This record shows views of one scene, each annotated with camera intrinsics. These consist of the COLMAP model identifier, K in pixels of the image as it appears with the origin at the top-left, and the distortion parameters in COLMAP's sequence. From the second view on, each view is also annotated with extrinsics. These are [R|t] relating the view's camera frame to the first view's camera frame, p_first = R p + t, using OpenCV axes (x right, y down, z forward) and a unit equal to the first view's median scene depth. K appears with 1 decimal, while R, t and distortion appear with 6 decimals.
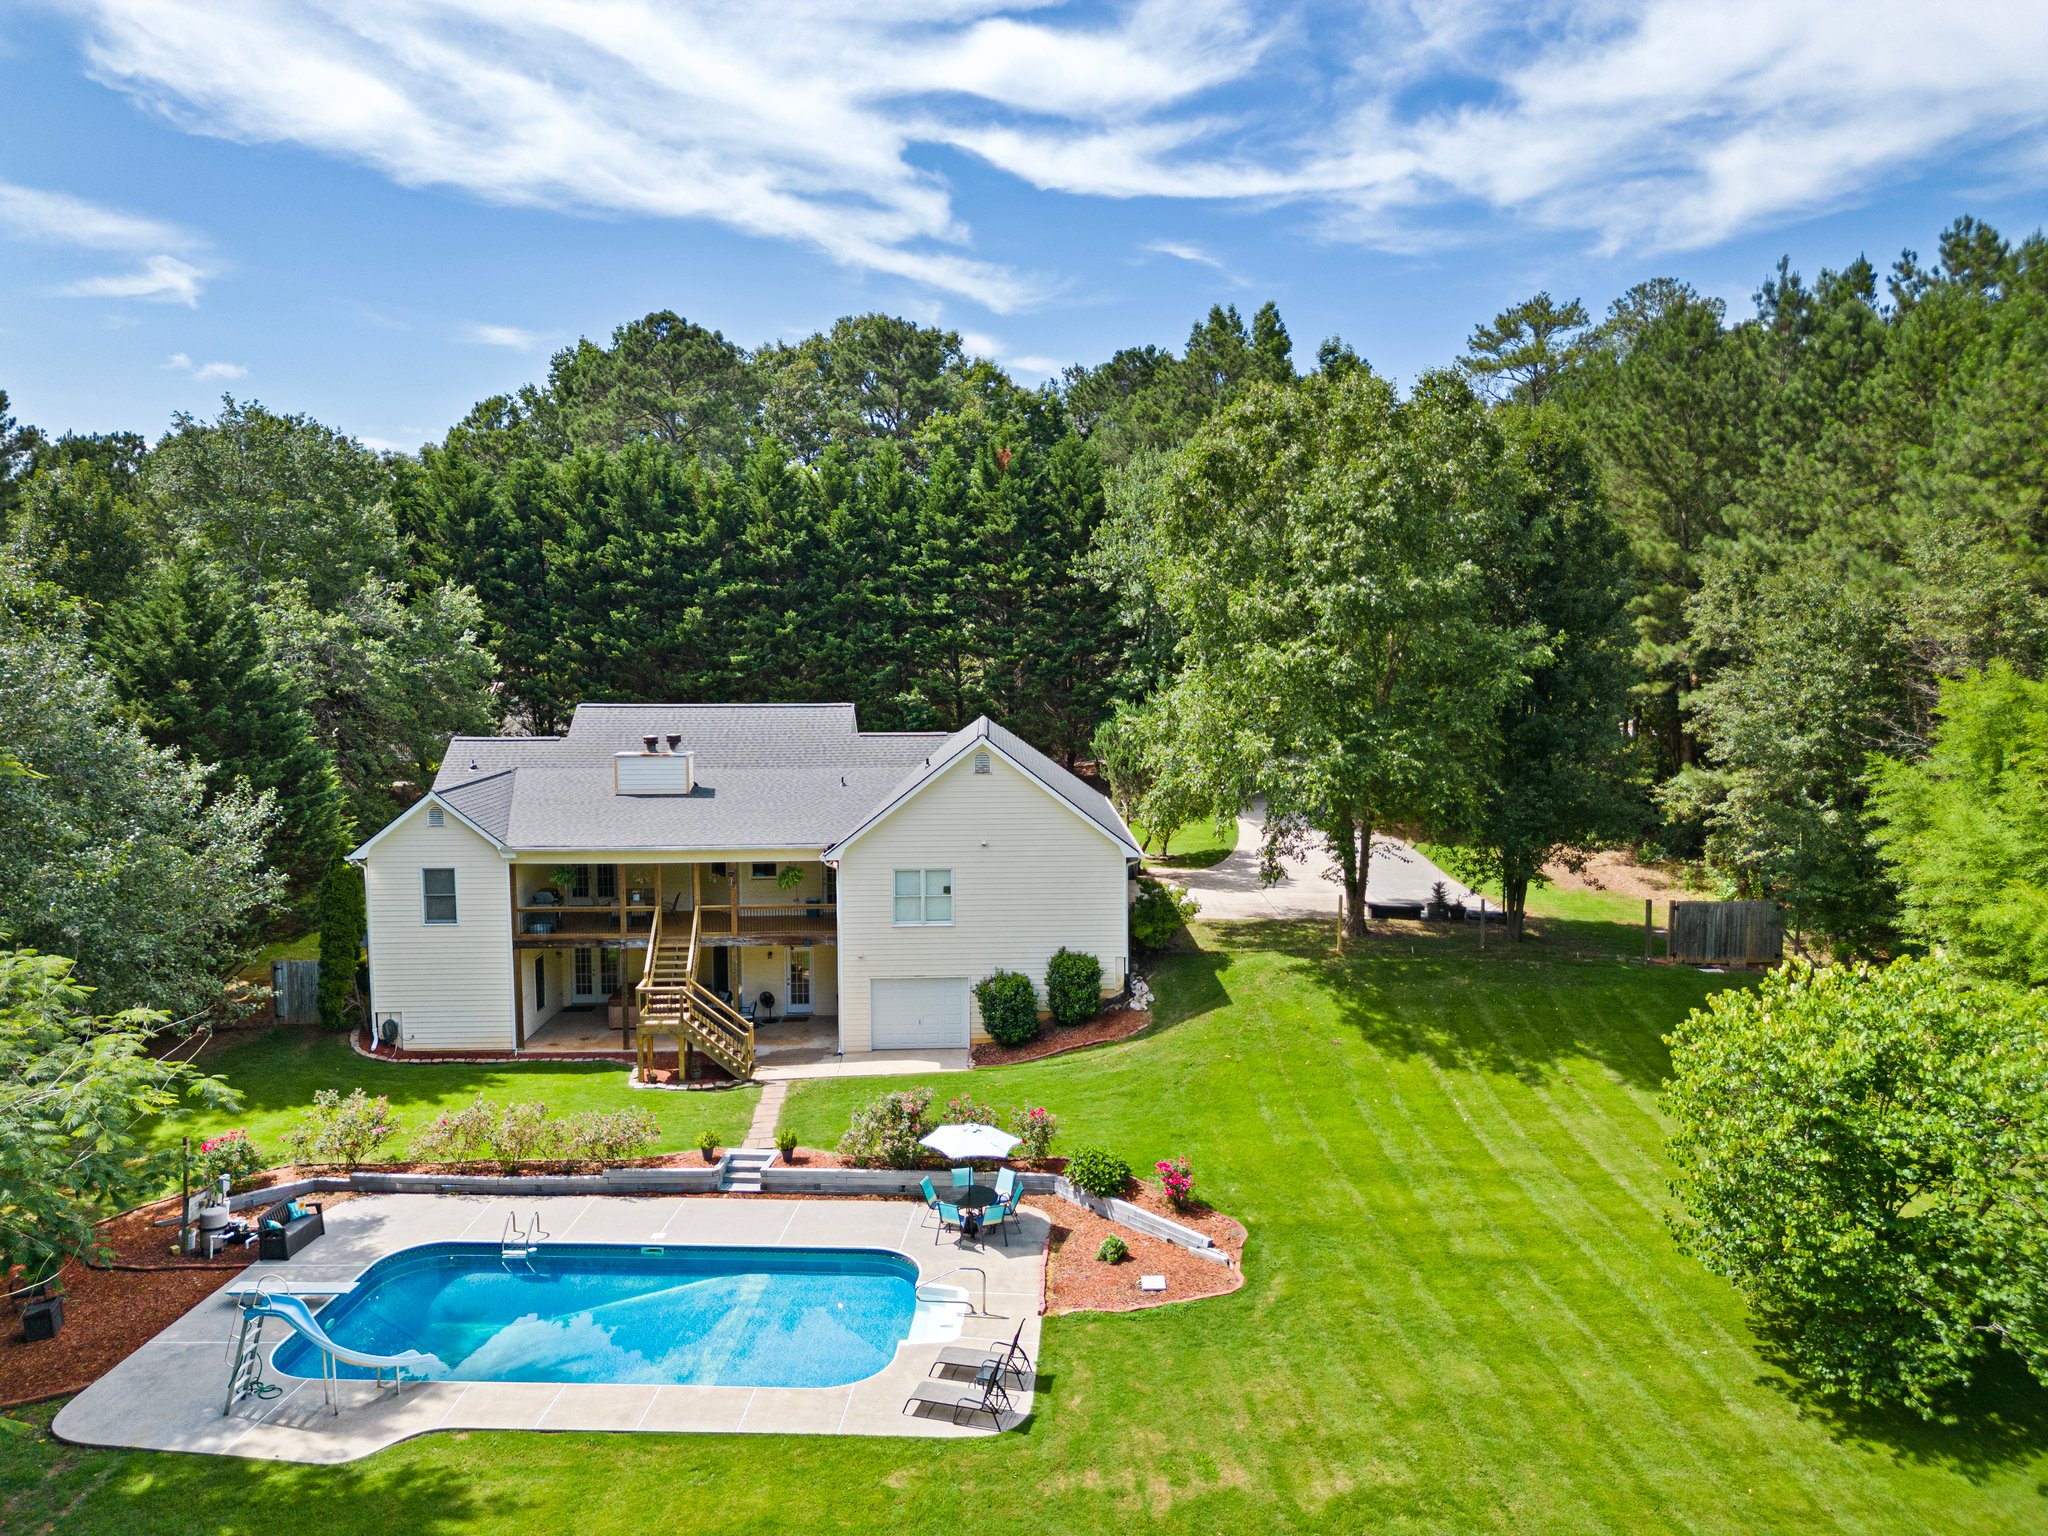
lens RADIAL K [[1422.3, 0, 1035.2], [0, 1422.3, 766.8], [0, 0, 1]] dist [0.049862, -0.045894]
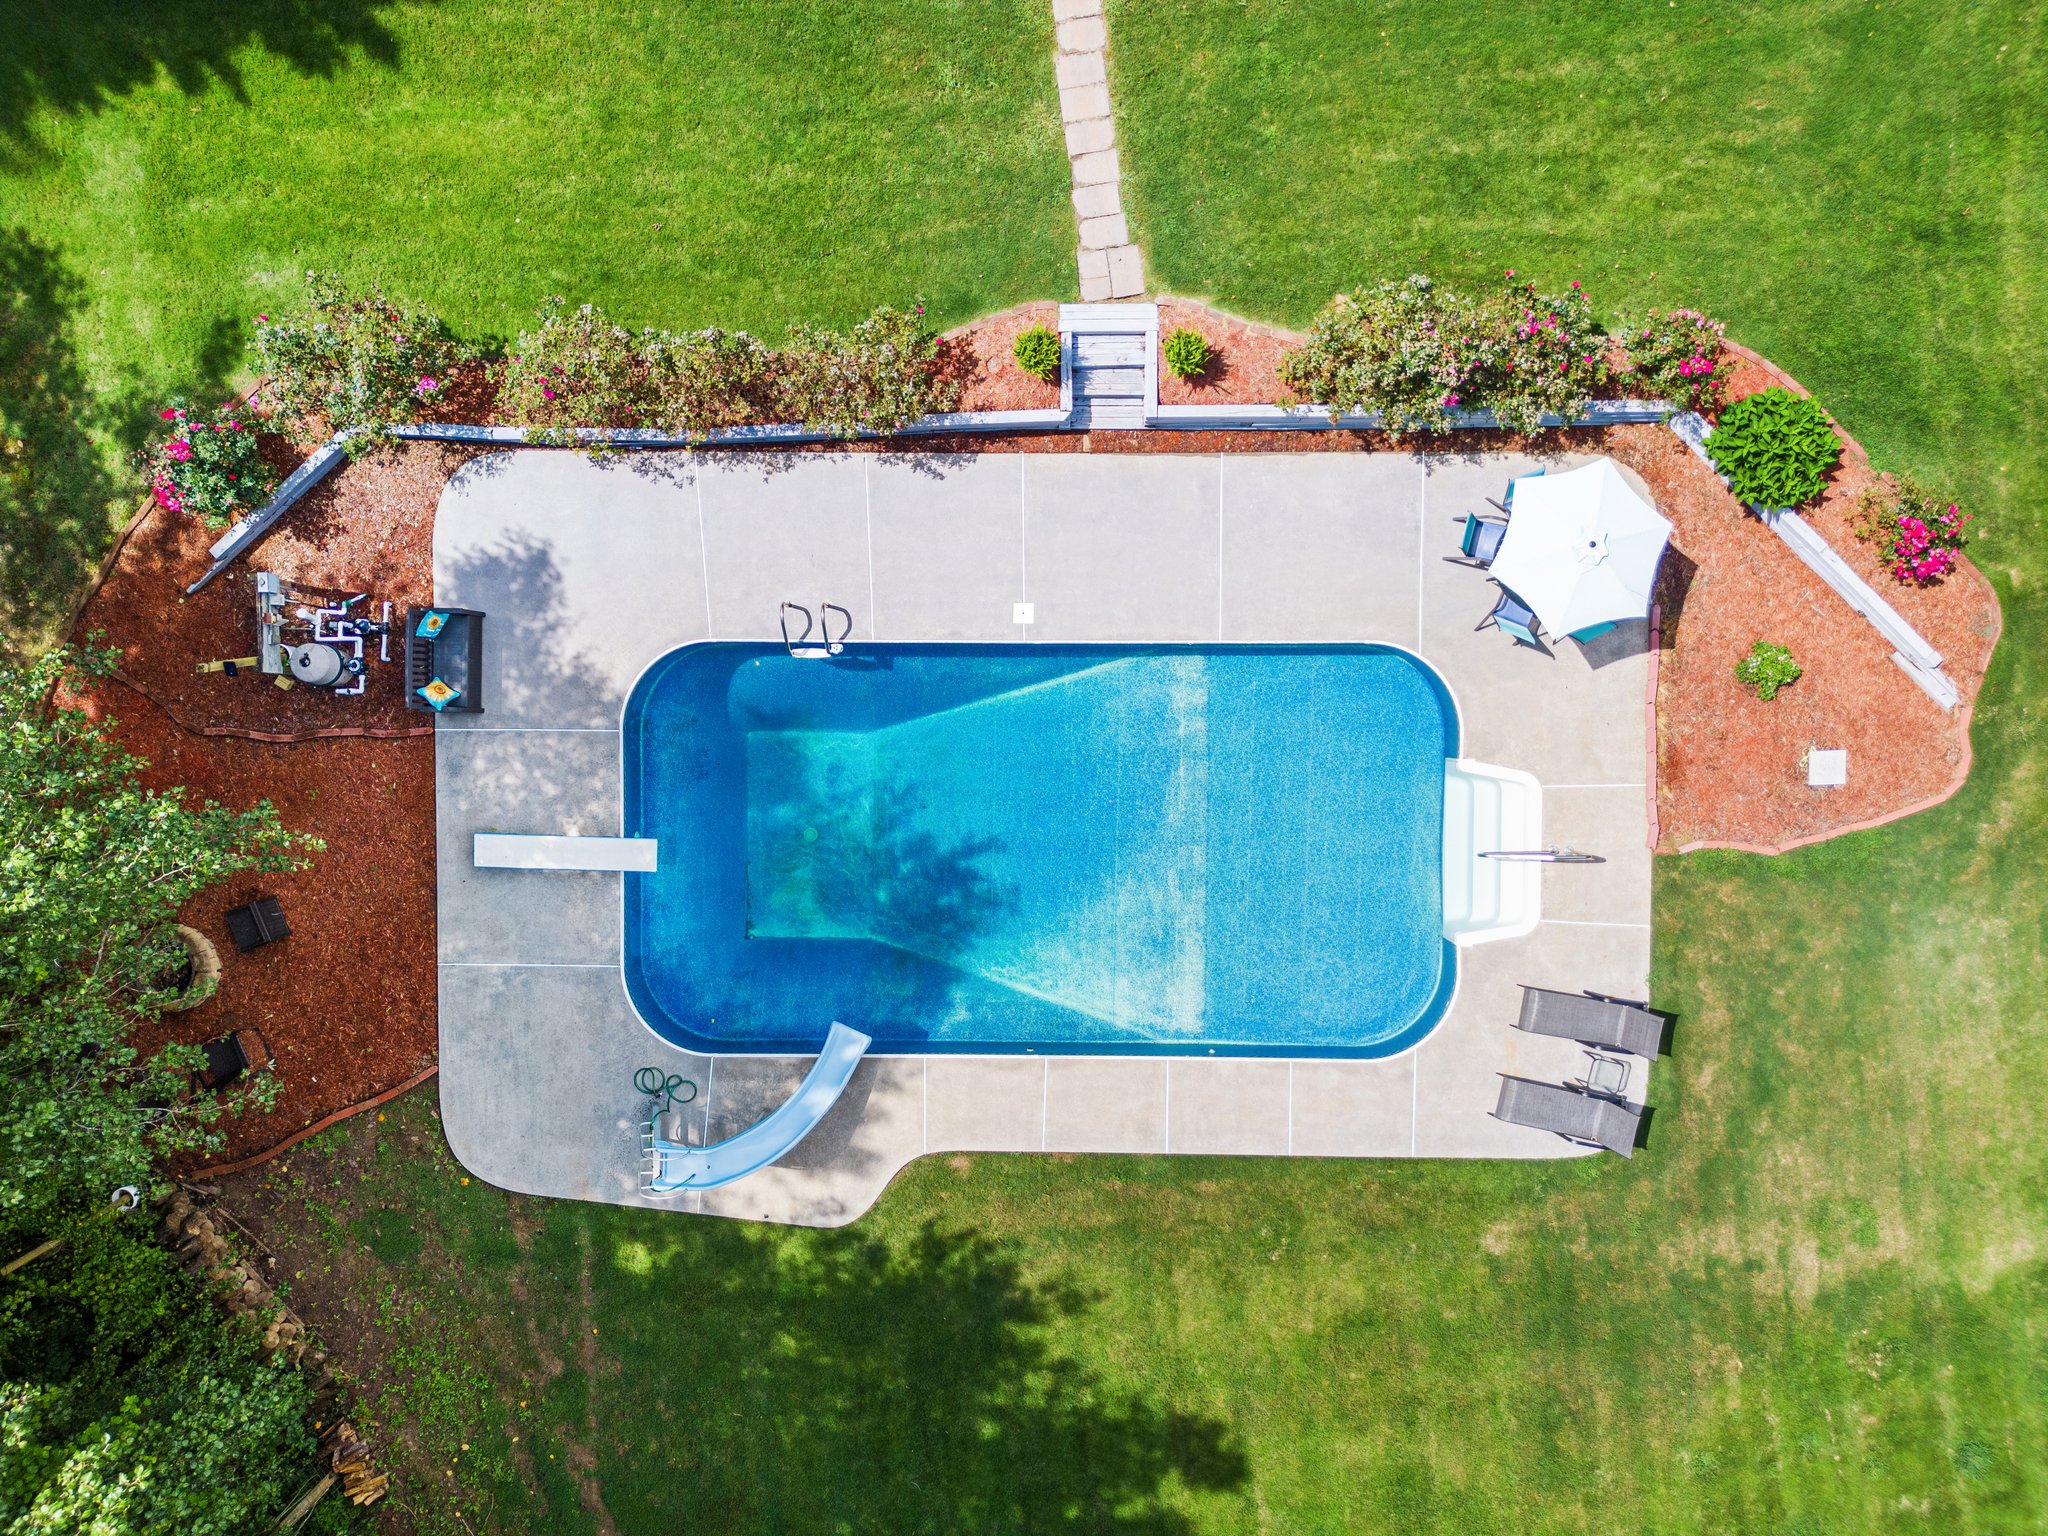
lens RADIAL K [[1422.3, 0, 1035.2], [0, 1422.3, 766.8], [0, 0, 1]] dist [0.049862, -0.045894]
pose [[0.998607, -0.046699, -0.024563, -0.193072], [0.027475, 0.062771, 0.997650, -0.226448], [-0.045047, -0.996935, 0.063966, 0.702454]]
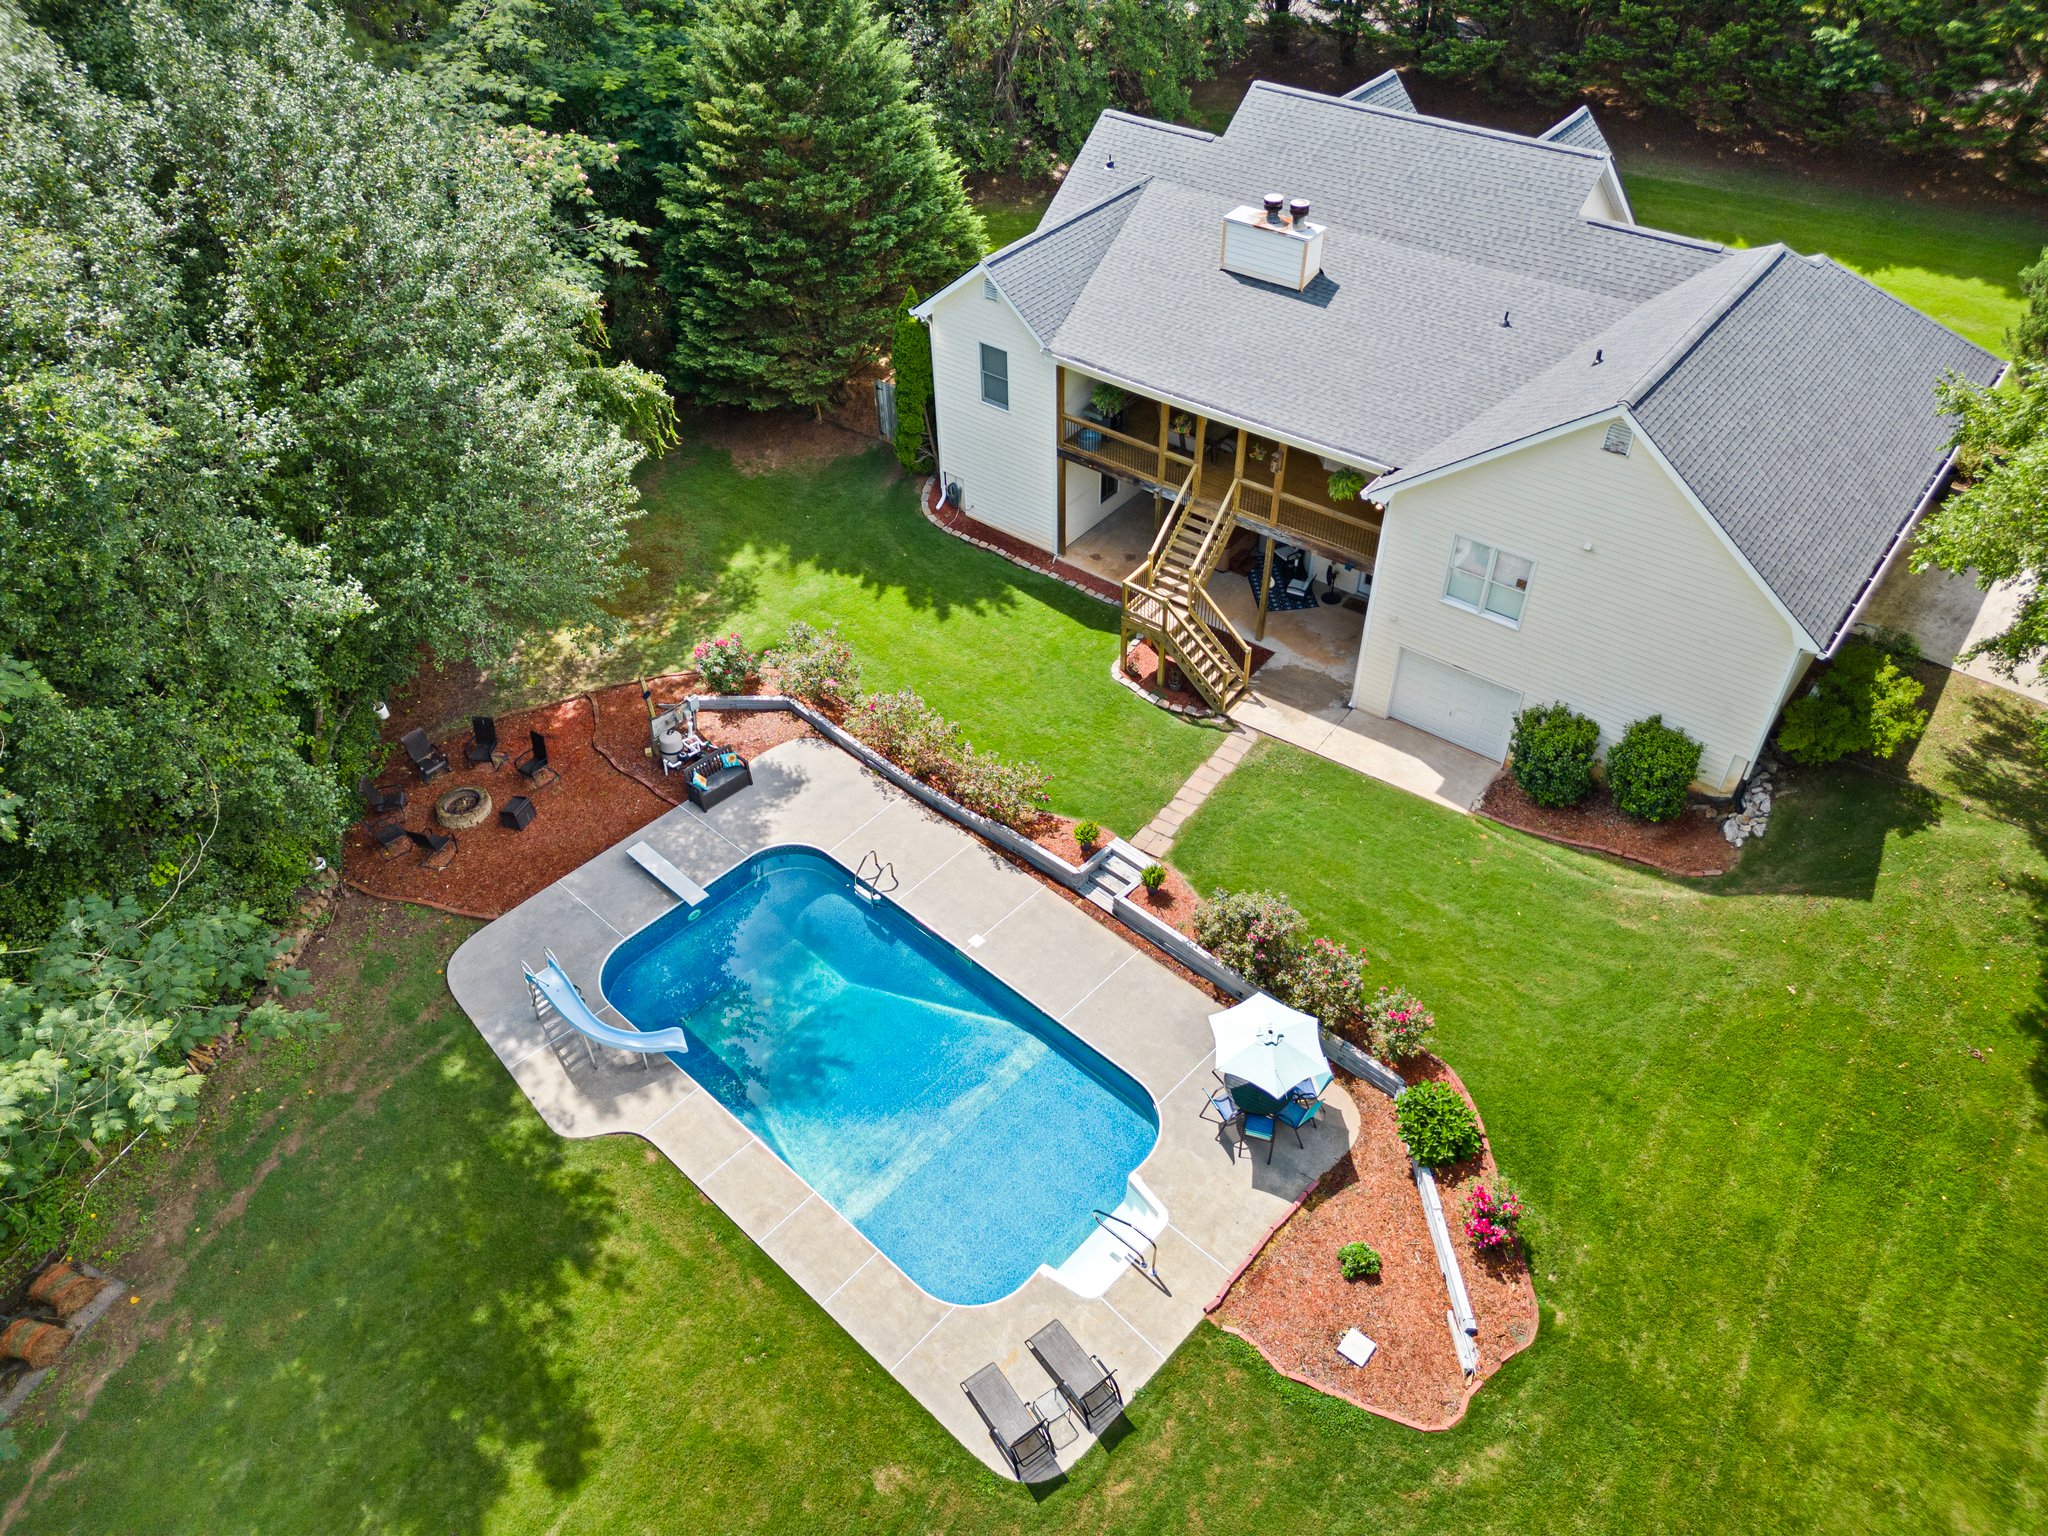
lens RADIAL K [[1422.3, 0, 1035.2], [0, 1422.3, 766.8], [0, 0, 1]] dist [0.049862, -0.045894]
pose [[0.767543, 0.424300, -0.480466, 0.139182], [-0.053870, 0.789606, 0.611245, -0.276694], [0.638730, -0.443274, 0.628914, 0.374785]]
